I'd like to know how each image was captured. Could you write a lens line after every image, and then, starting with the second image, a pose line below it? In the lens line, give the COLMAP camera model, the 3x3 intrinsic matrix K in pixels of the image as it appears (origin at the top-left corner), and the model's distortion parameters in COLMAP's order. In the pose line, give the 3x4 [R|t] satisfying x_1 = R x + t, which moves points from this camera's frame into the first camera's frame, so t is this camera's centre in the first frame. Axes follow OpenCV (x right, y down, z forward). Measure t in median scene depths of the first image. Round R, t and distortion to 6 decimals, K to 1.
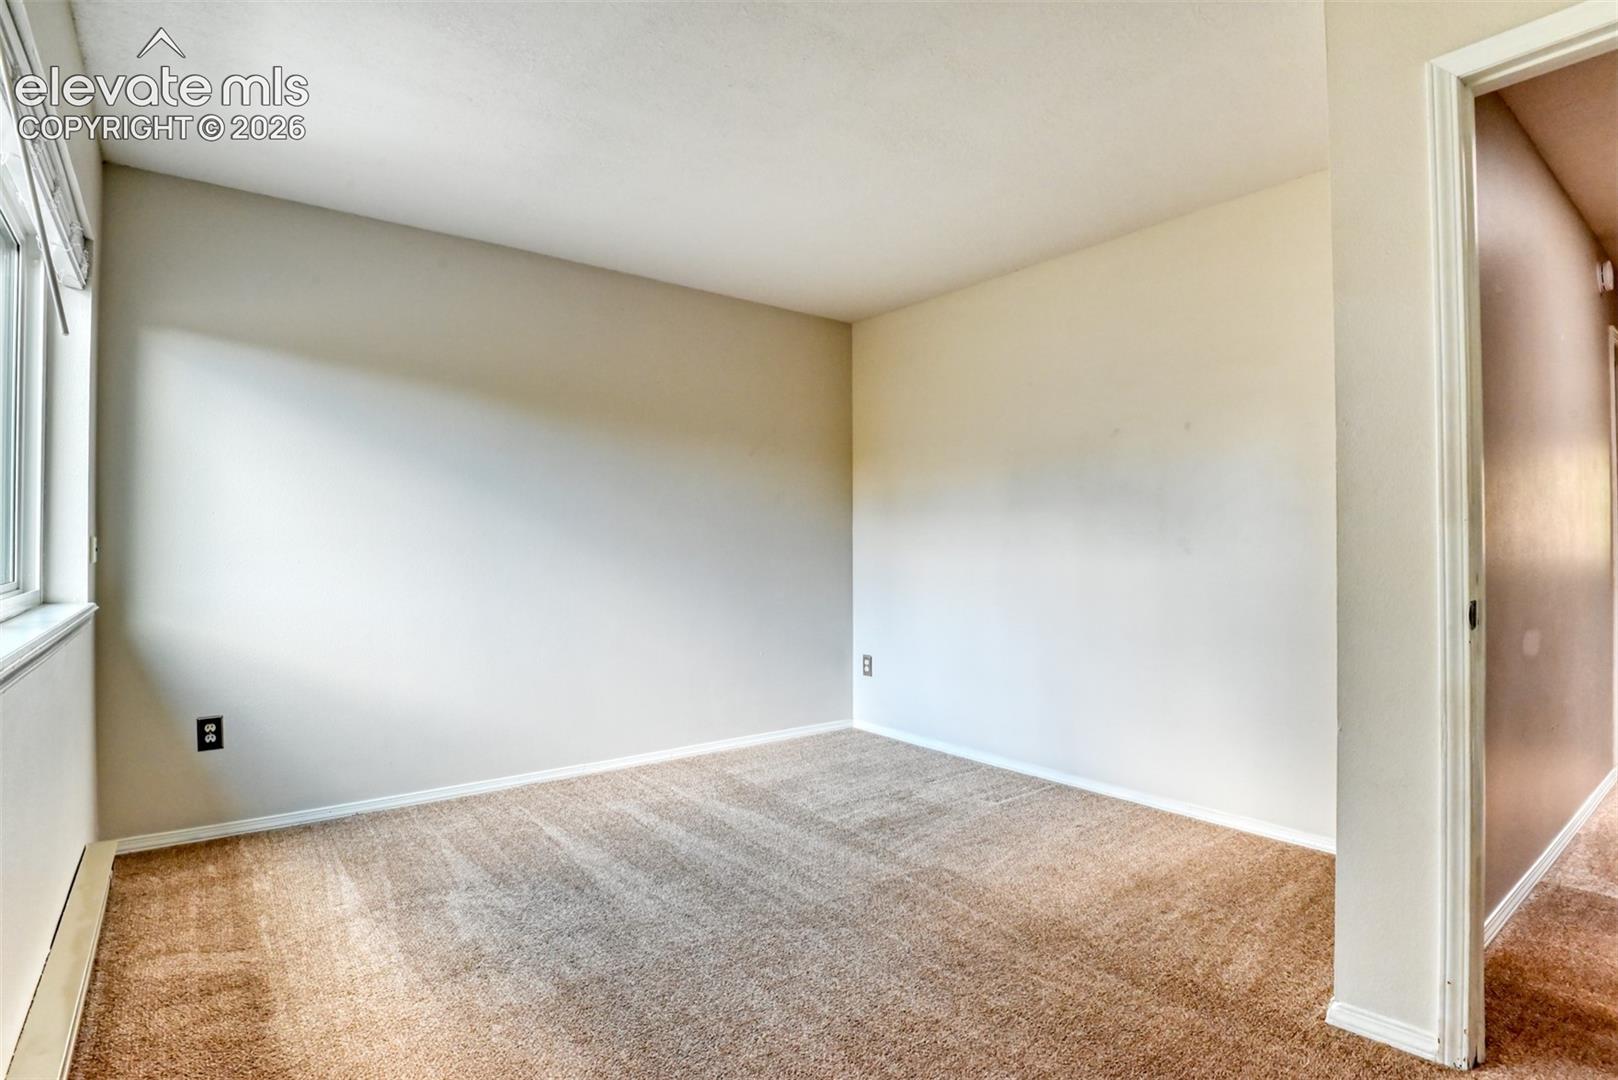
lens RADIAL K [[817.9, 0, 825.9], [0, 817.9, 548.3], [0, 0, 1]] dist [-0.010996, -0.006689]
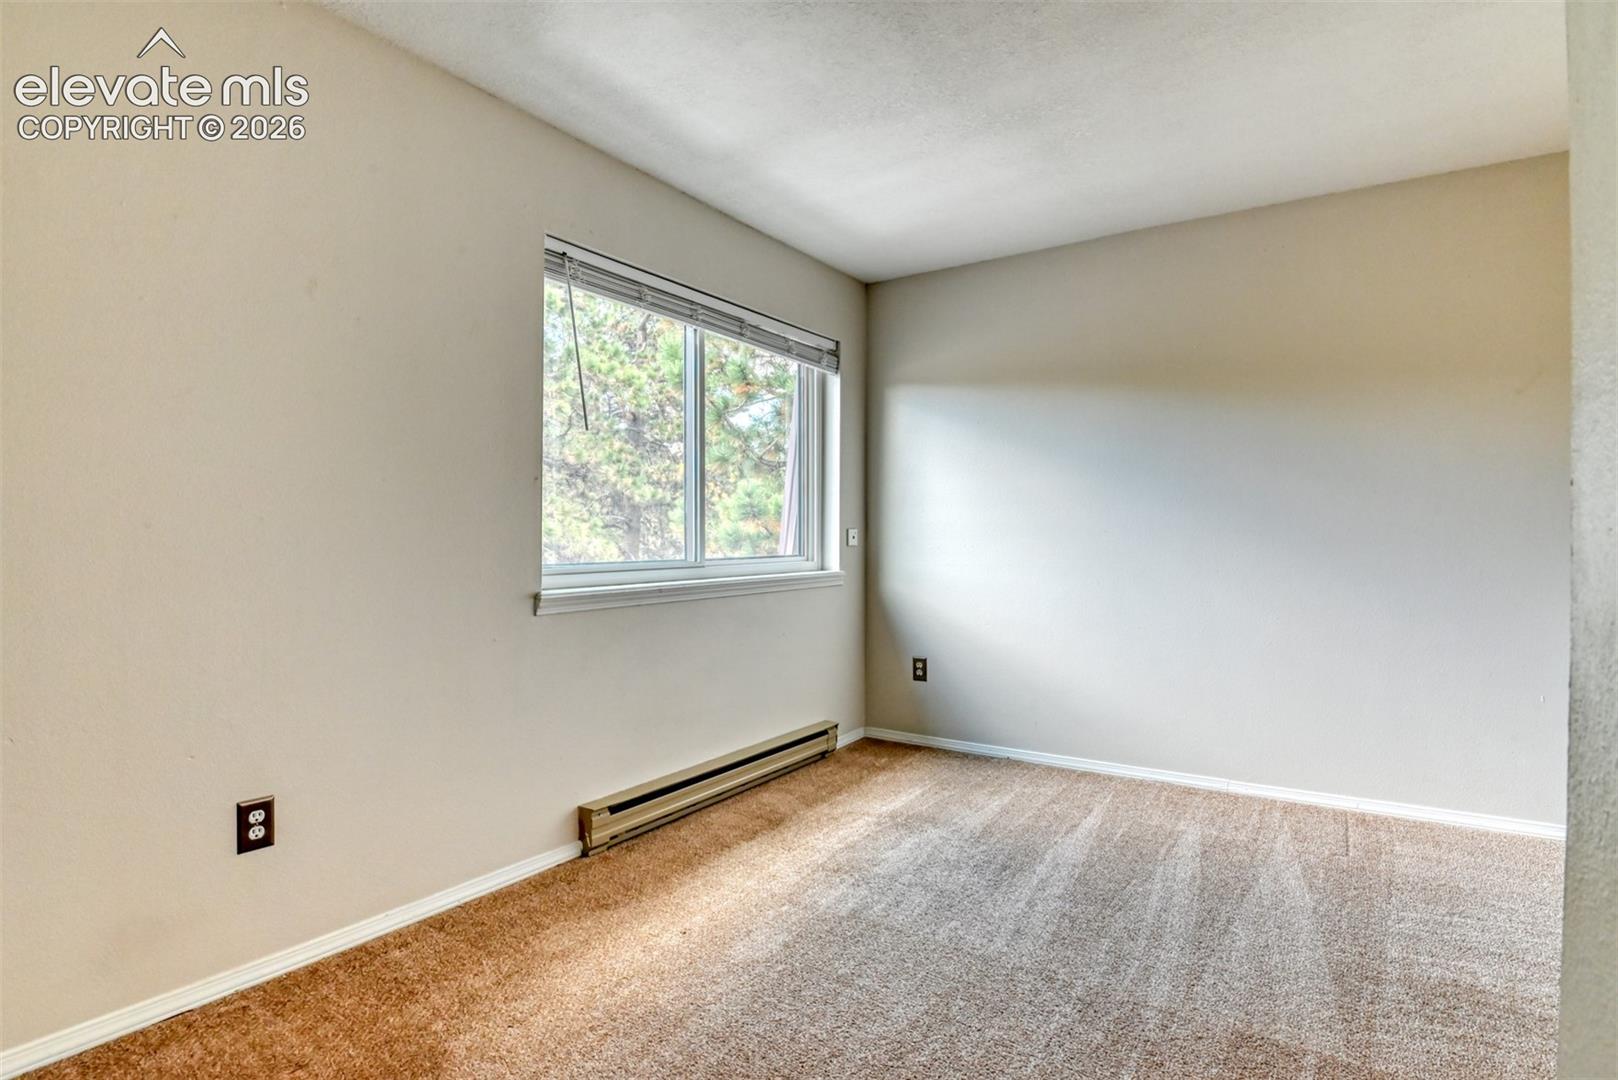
lens RADIAL K [[817.9, 0, 825.5], [0, 817.9, 534.1], [0, 0, 1]] dist [-0.010996, -0.006689]
pose [[0.293830, -0.011481, -0.955789, 0.536721], [0.007907, 0.999923, -0.009580, 0.009101], [0.955825, -0.004743, 0.293898, 0.434319]]
